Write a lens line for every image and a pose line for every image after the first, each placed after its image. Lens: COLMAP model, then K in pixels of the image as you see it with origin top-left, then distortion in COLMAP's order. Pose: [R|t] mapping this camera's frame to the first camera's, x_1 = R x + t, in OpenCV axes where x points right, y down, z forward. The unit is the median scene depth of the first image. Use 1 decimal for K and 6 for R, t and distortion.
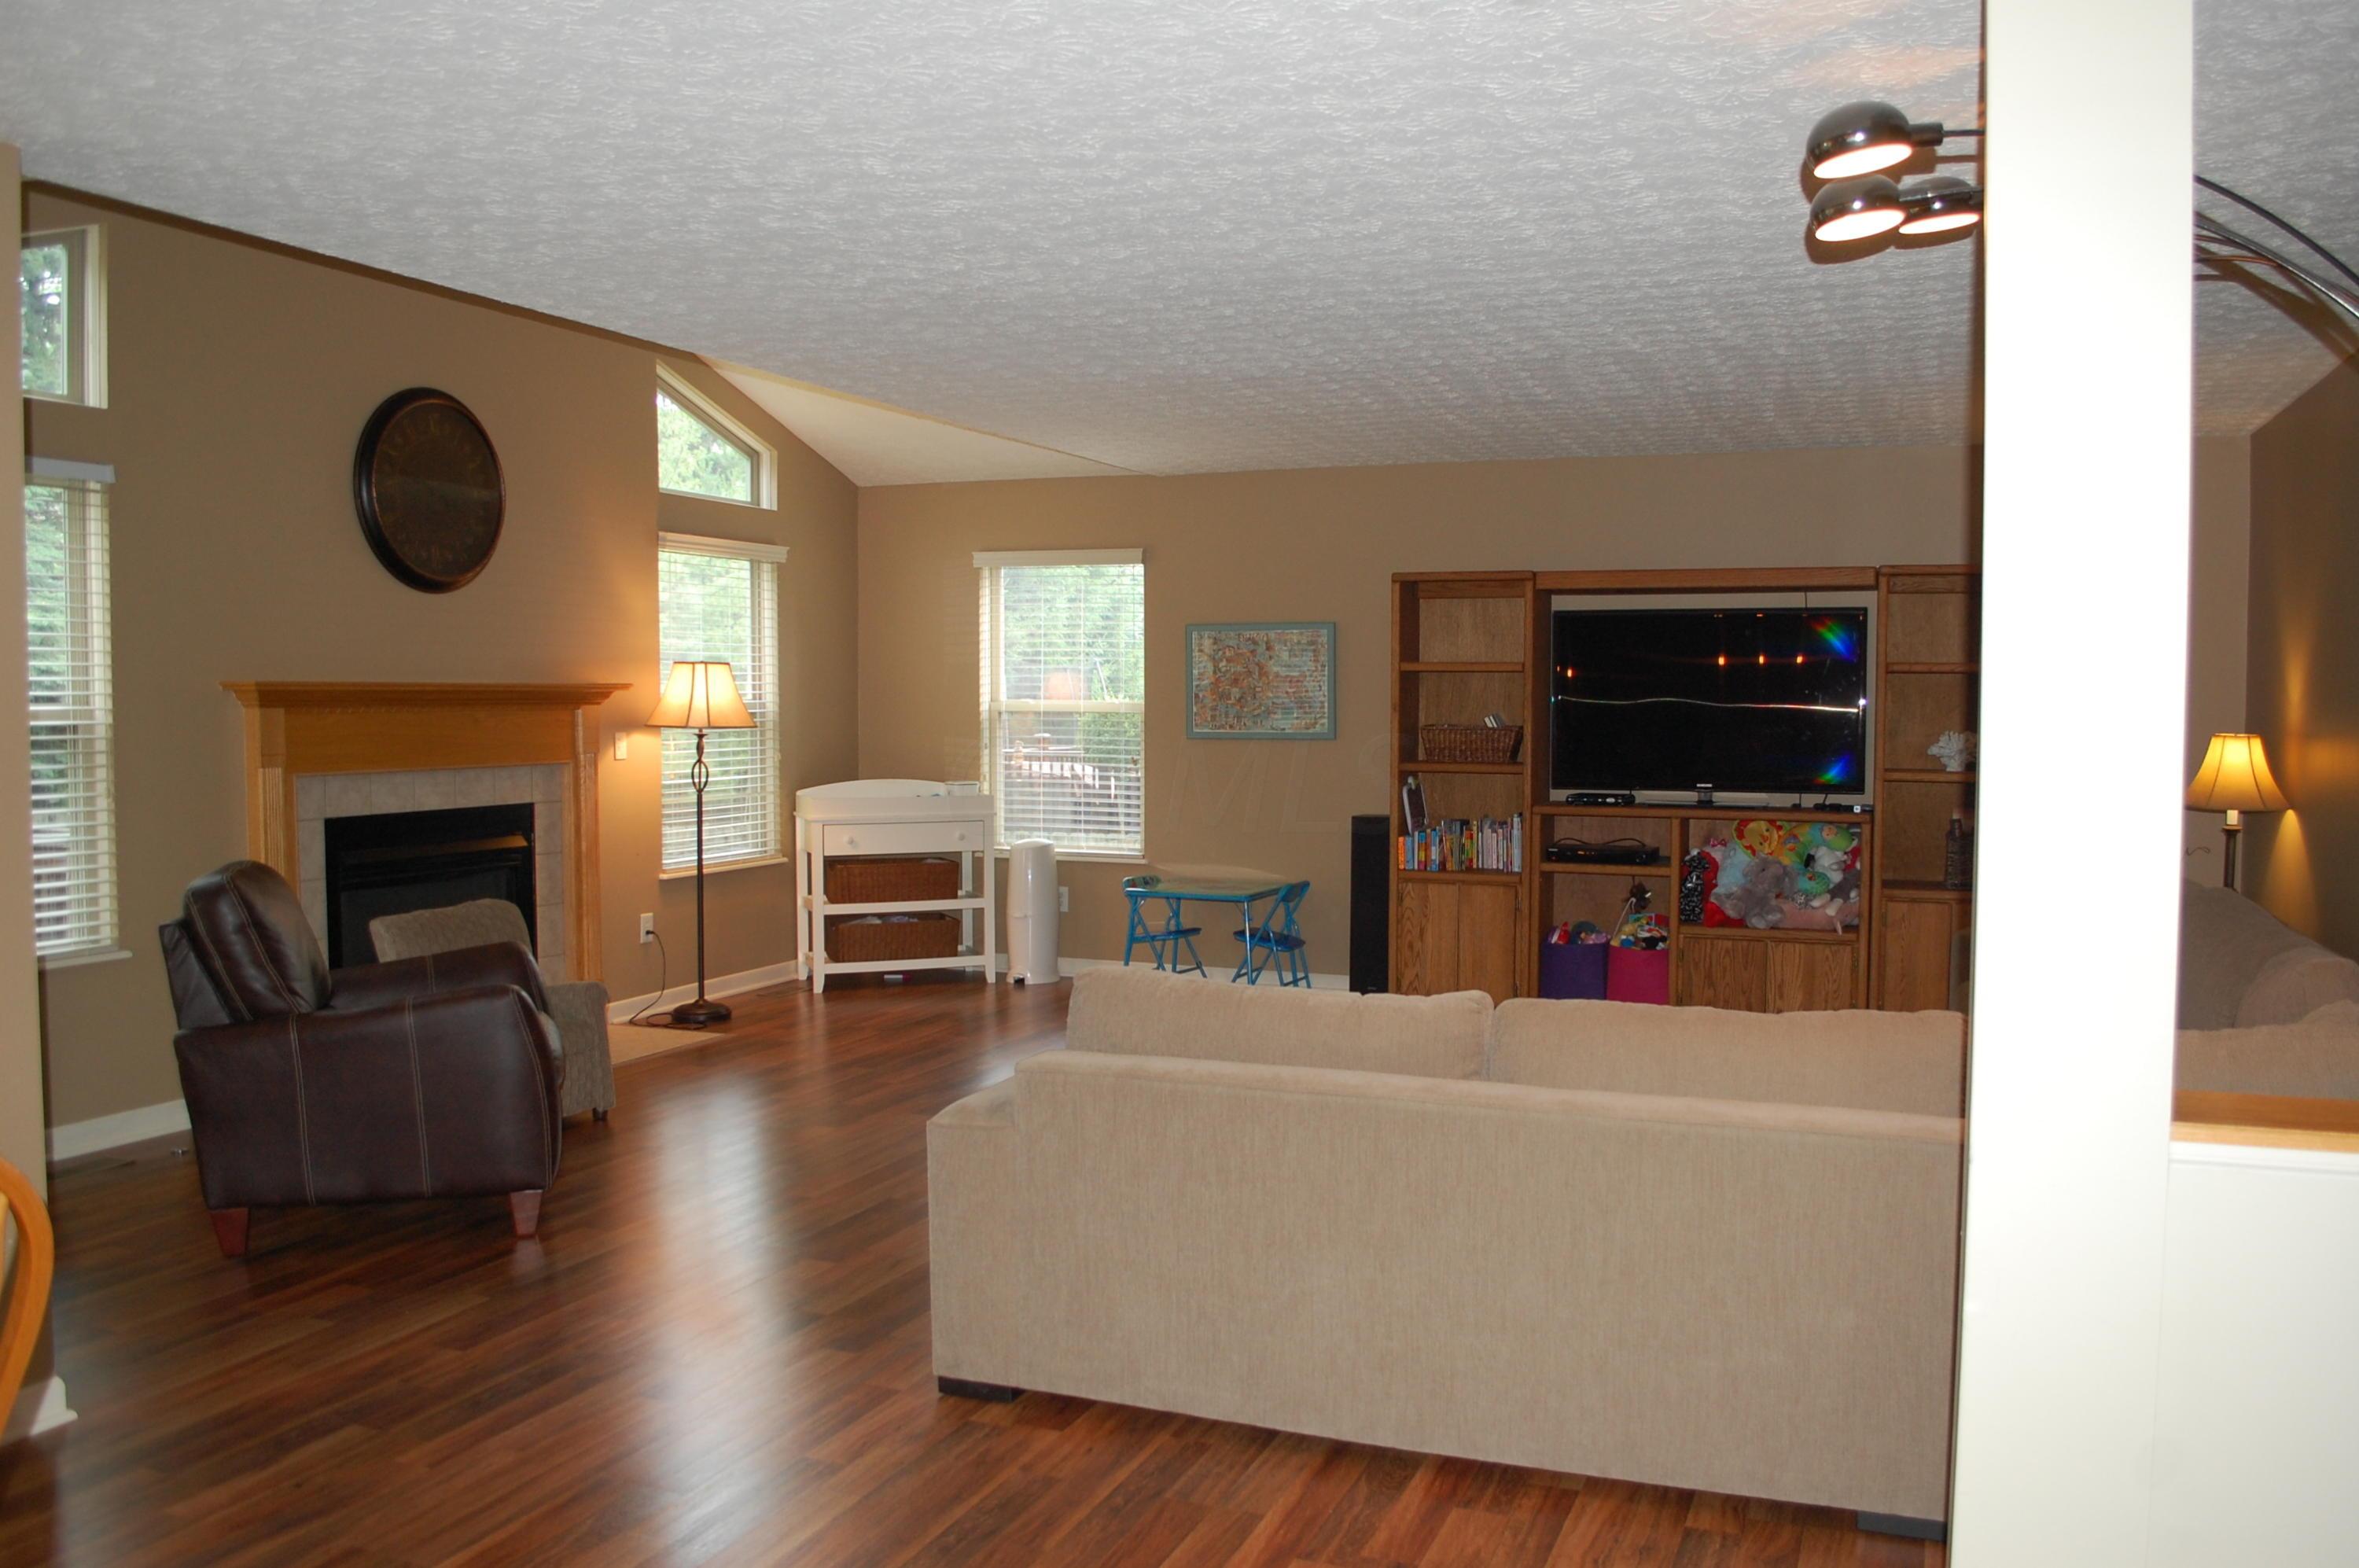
lens RADIAL K [[1853.9, 0, 1213.3], [0, 1853.9, 785.6], [0, 0, 1]] dist [-0.079654, 0.007119]
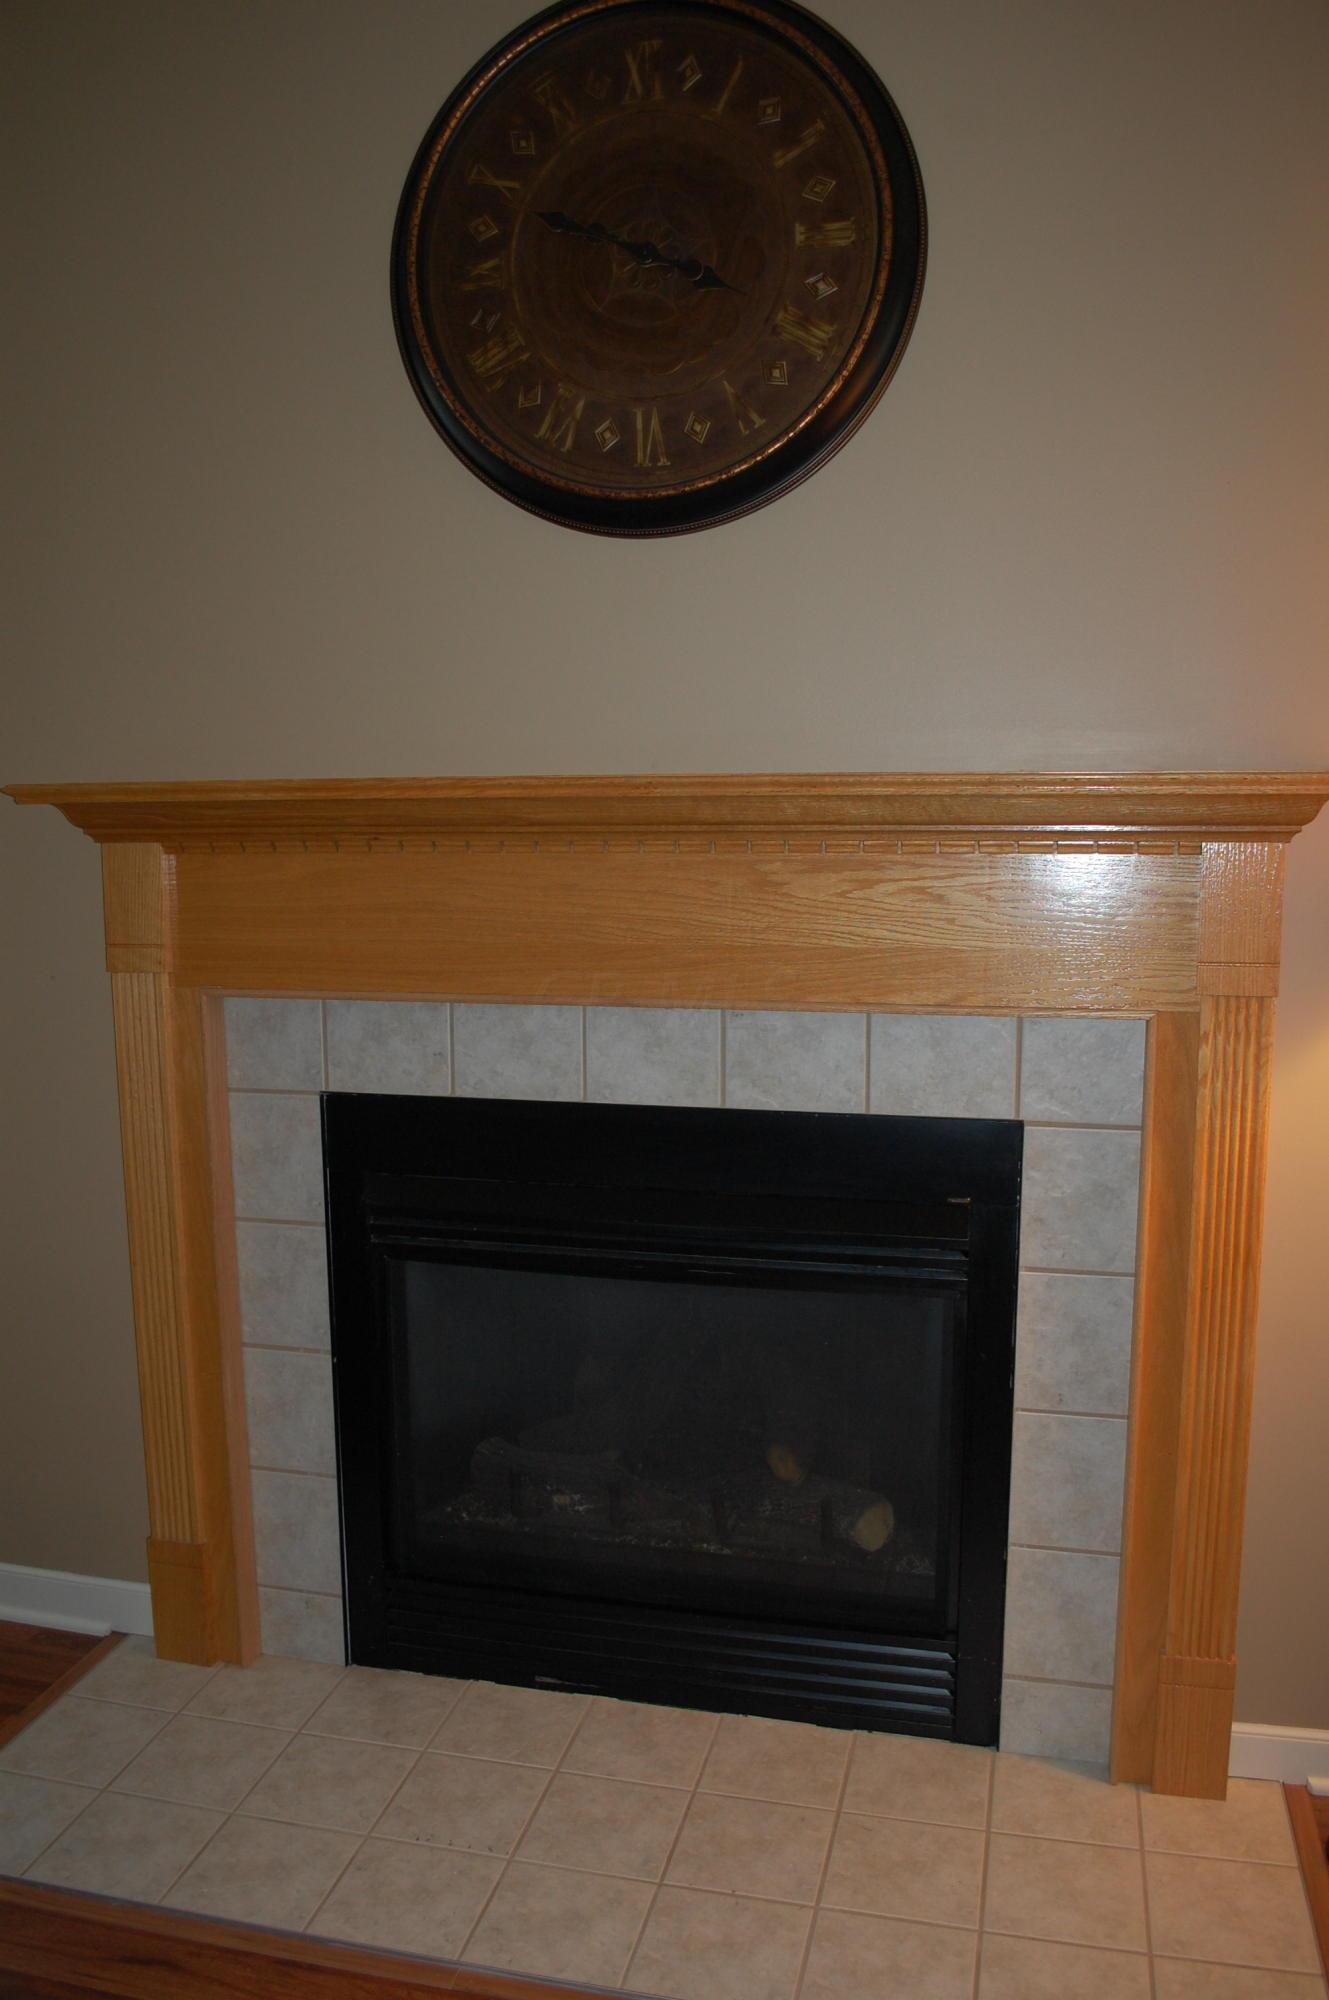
lens RADIAL K [[1571.8, 0, 688.2], [0, 1571.8, 1041.2], [0, 0, 1]] dist [-0.079654, 0.007119]
pose [[0.144380, 0.140894, -0.979440, -0.084393], [-0.043230, 0.989764, 0.136006, -0.039937], [0.988578, 0.022705, 0.148993, 0.827635]]
